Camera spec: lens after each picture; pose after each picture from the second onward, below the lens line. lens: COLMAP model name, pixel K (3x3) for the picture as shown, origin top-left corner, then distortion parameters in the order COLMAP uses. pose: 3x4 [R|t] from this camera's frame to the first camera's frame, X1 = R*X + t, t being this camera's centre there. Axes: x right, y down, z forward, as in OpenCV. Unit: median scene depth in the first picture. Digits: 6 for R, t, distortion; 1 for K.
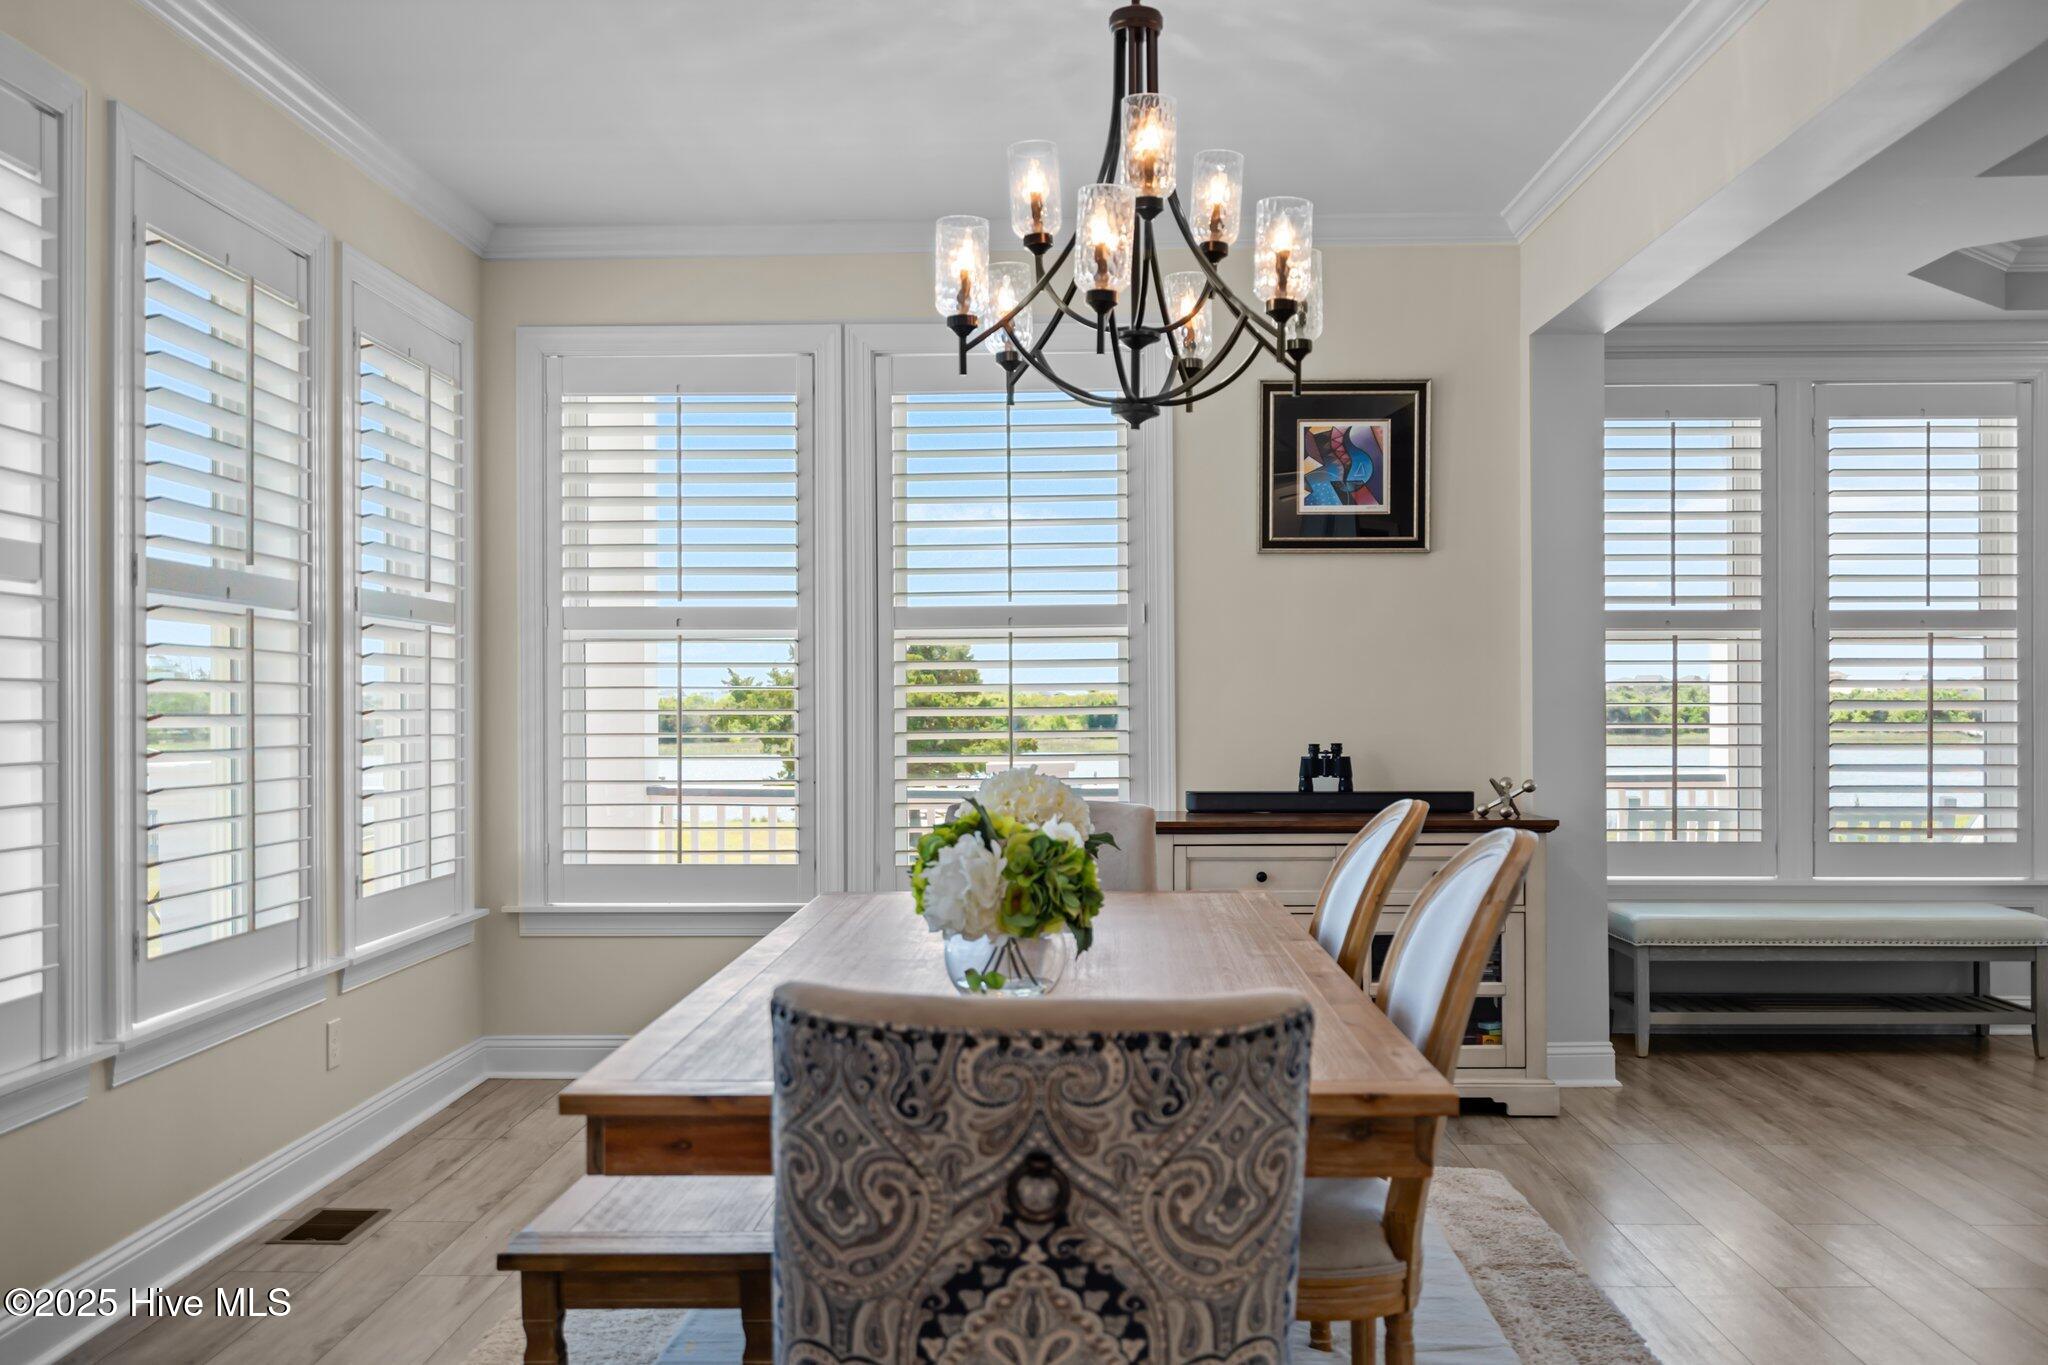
lens RADIAL K [[1881.8, 0, 1046.0], [0, 1881.8, 687.4], [0, 0, 1]] dist [0.010947, 0.004523]
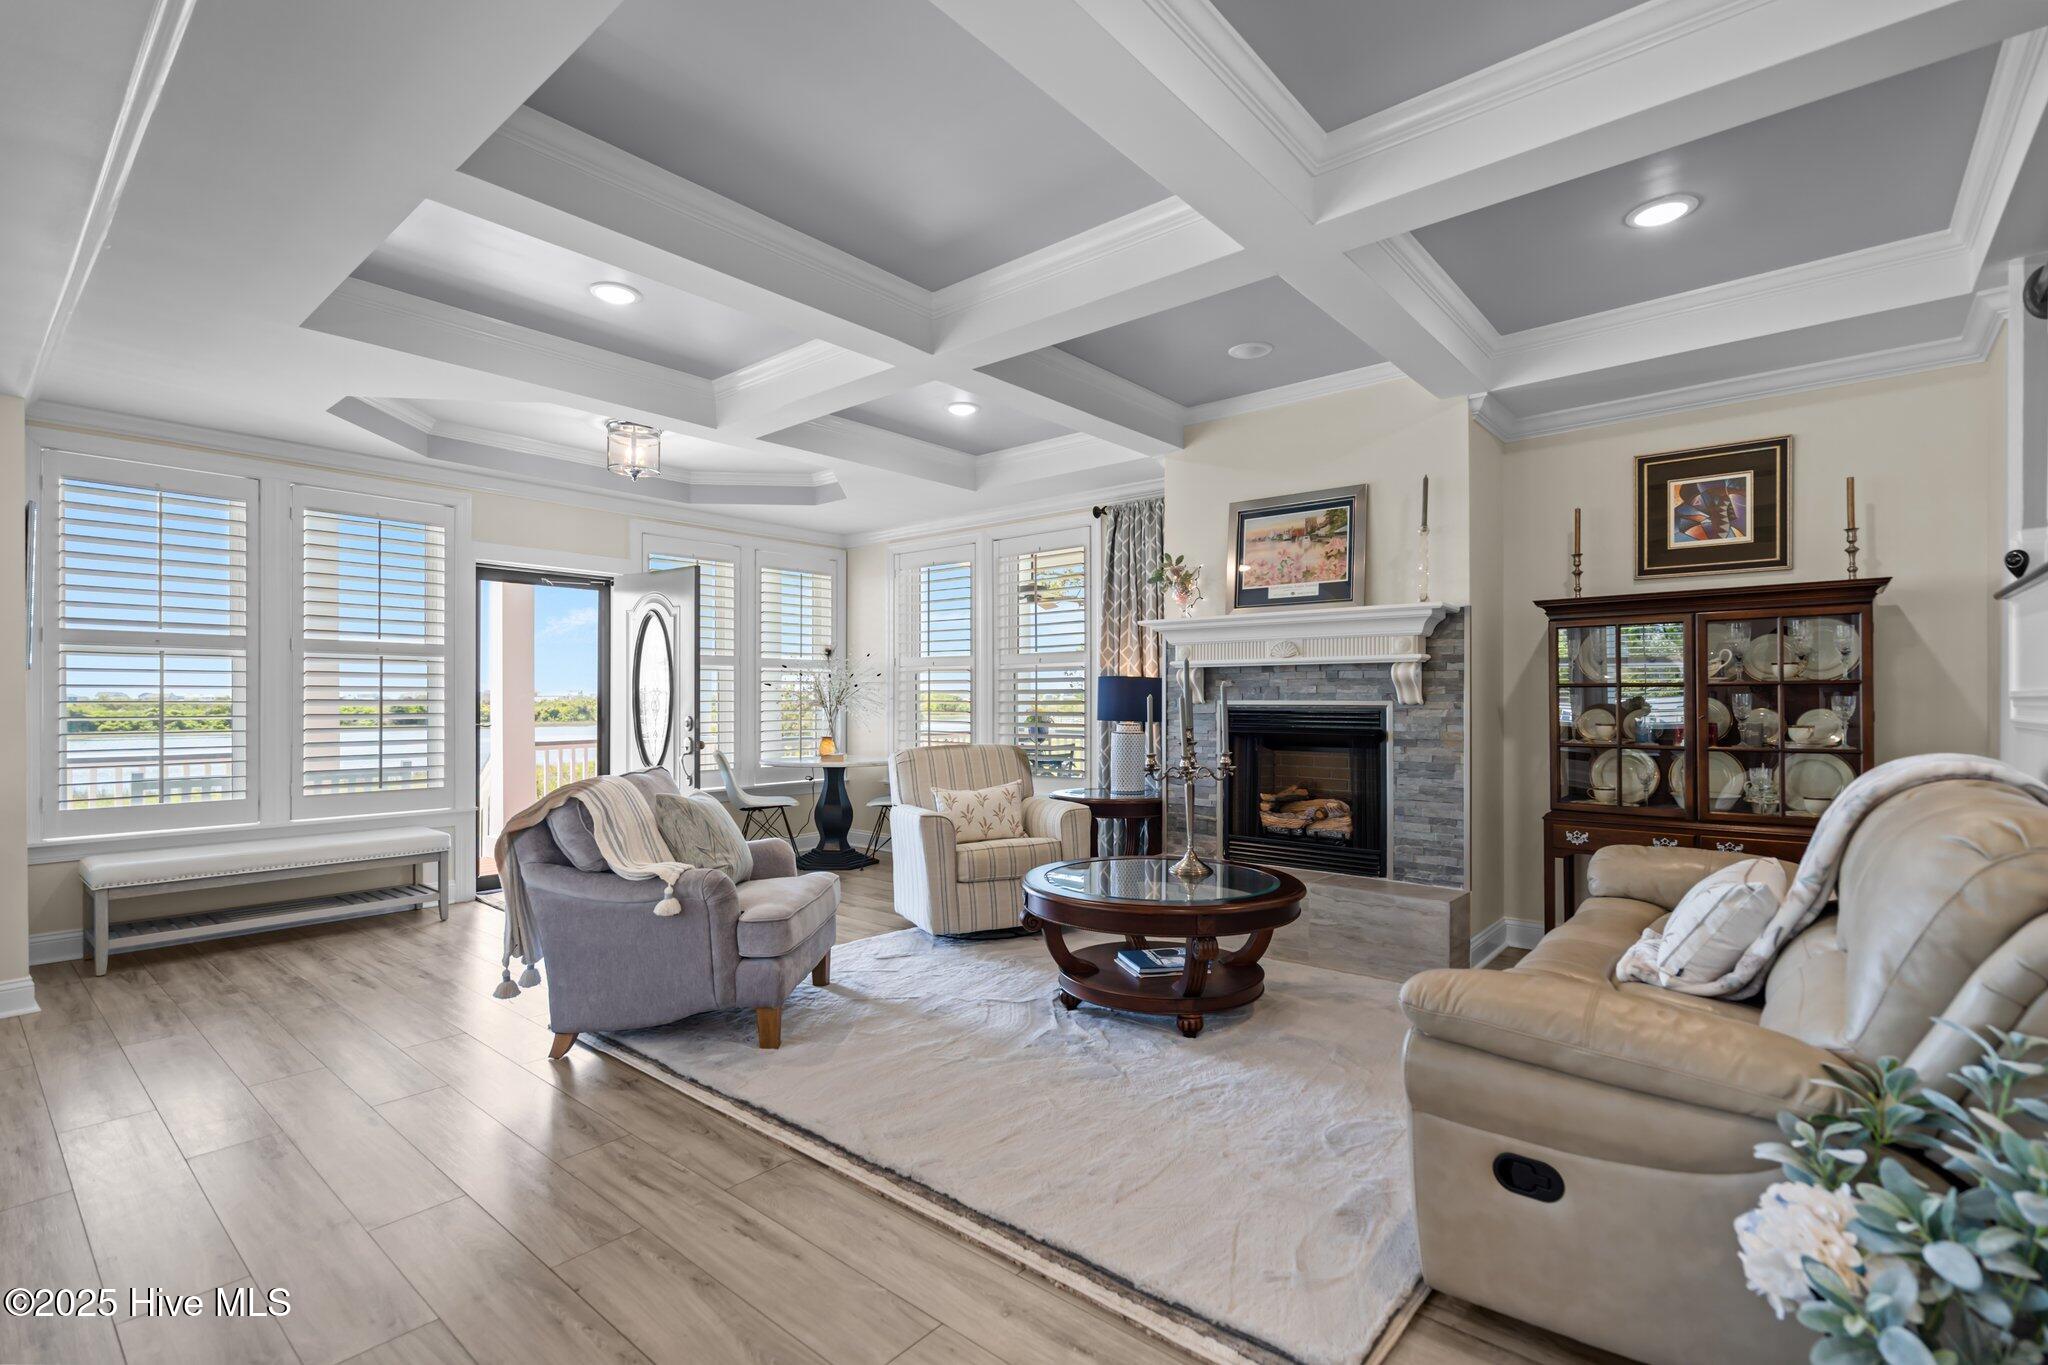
lens RADIAL K [[934.6, 0, 1016.2], [0, 934.6, 701.6], [0, 0, 1]] dist [0.000026, 0.000134]
pose [[0.641872, 0.001985, 0.766809, 0.241861], [-0.004897, 0.999987, 0.001511, 0.005196], [-0.766796, -0.004725, 0.641873, 0.115657]]
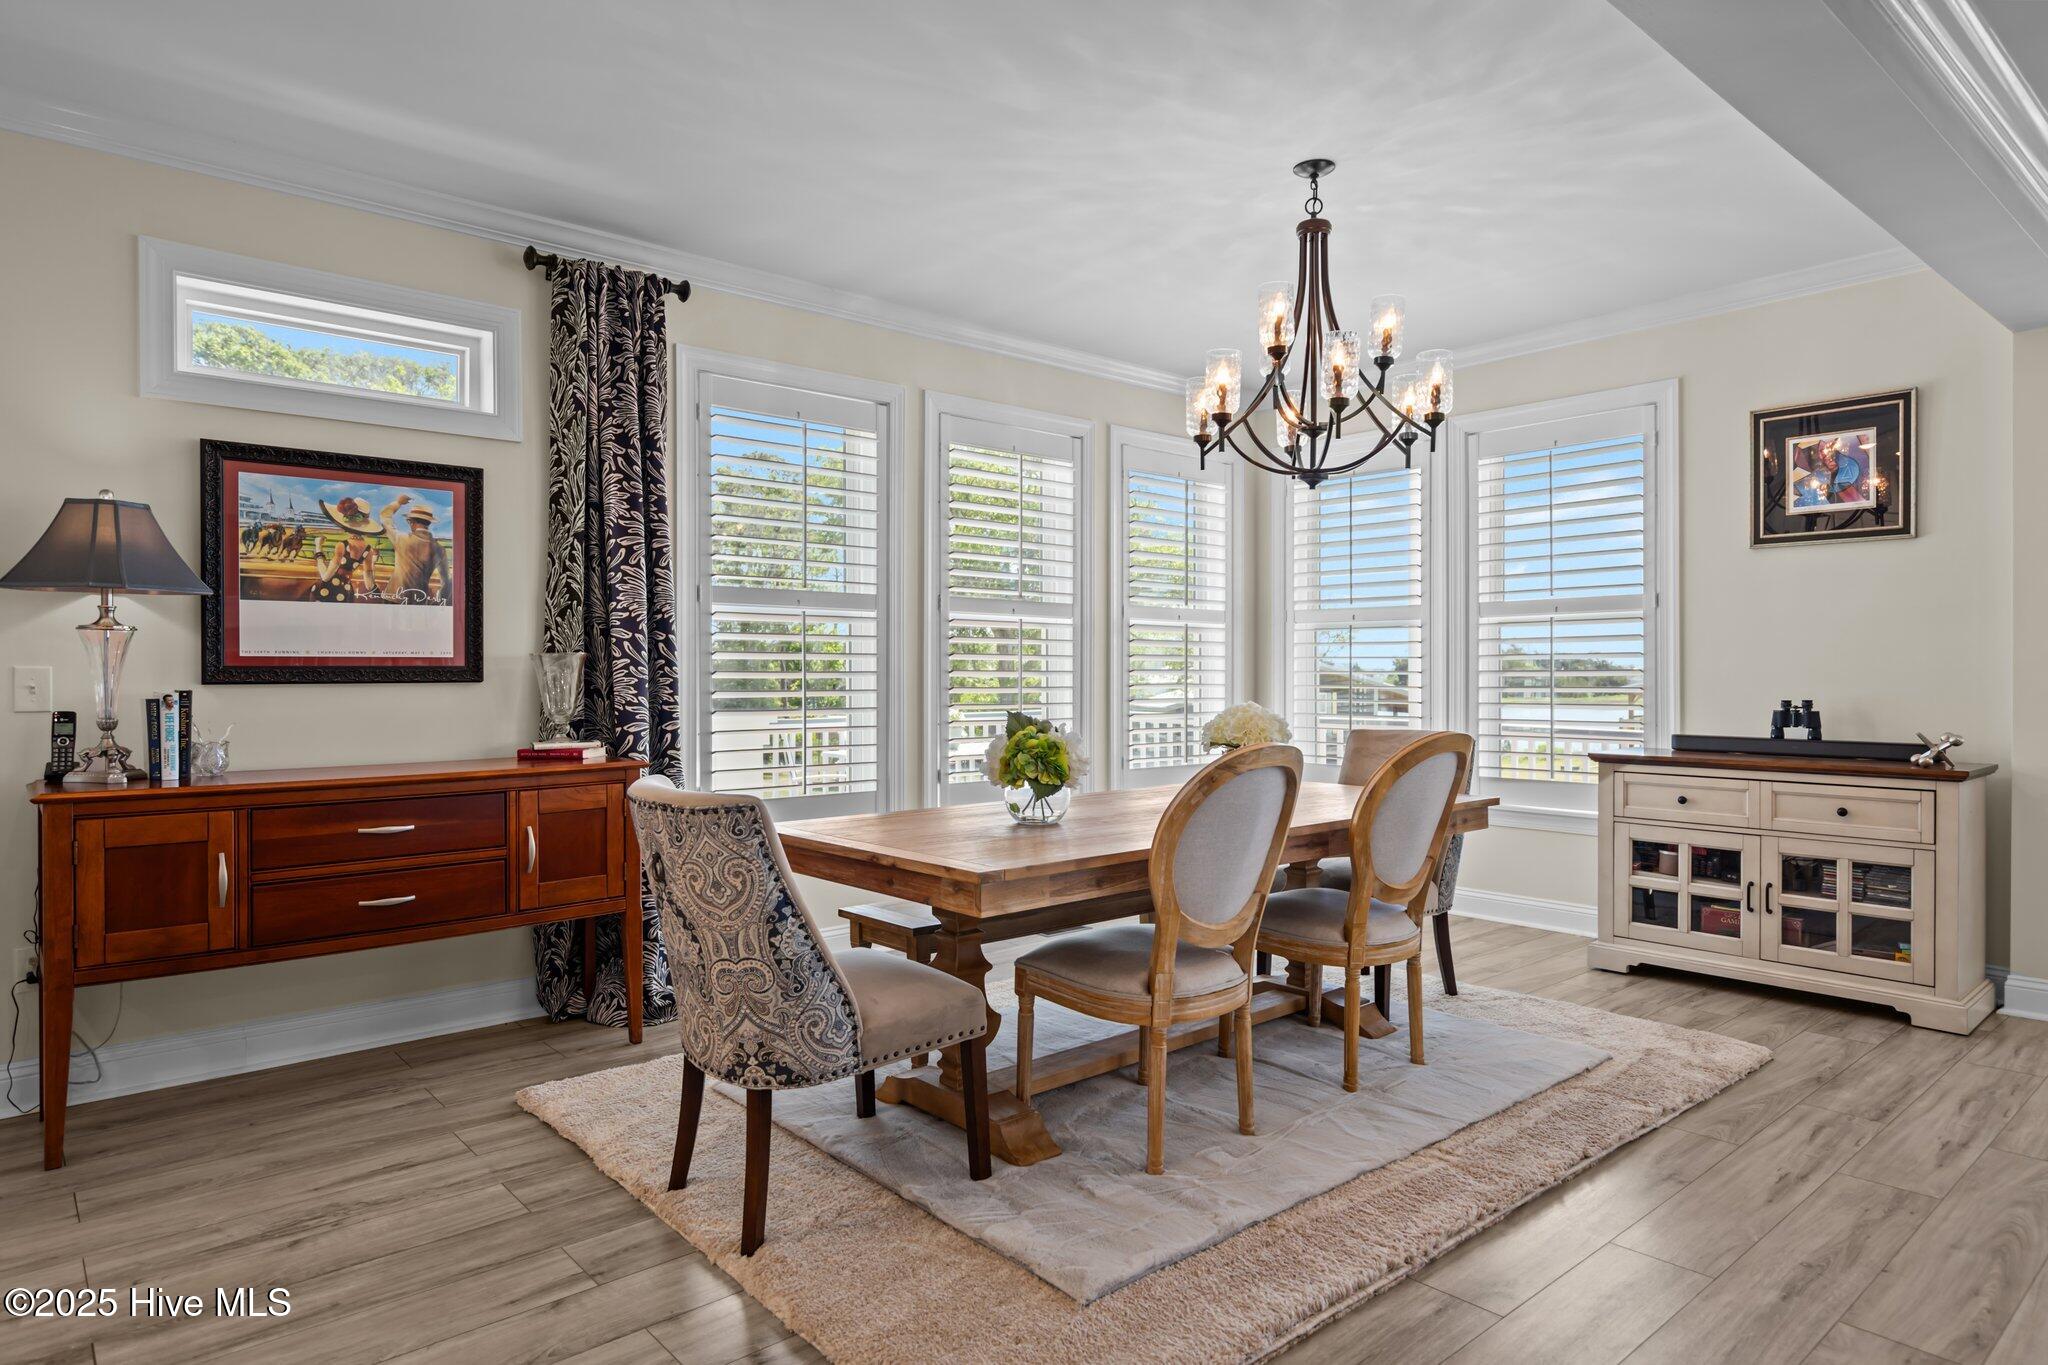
lens RADIAL K [[1187.7, 0, 1024.0], [0, 1187.7, 682.5], [0, 0, 1]] dist [0.006588, 0.001092]
pose [[0.665830, 0.012047, -0.746006, 0.390499], [0.001990, 0.999837, 0.017922, 0.003273], [0.746101, -0.013417, 0.665698, 0.101429]]
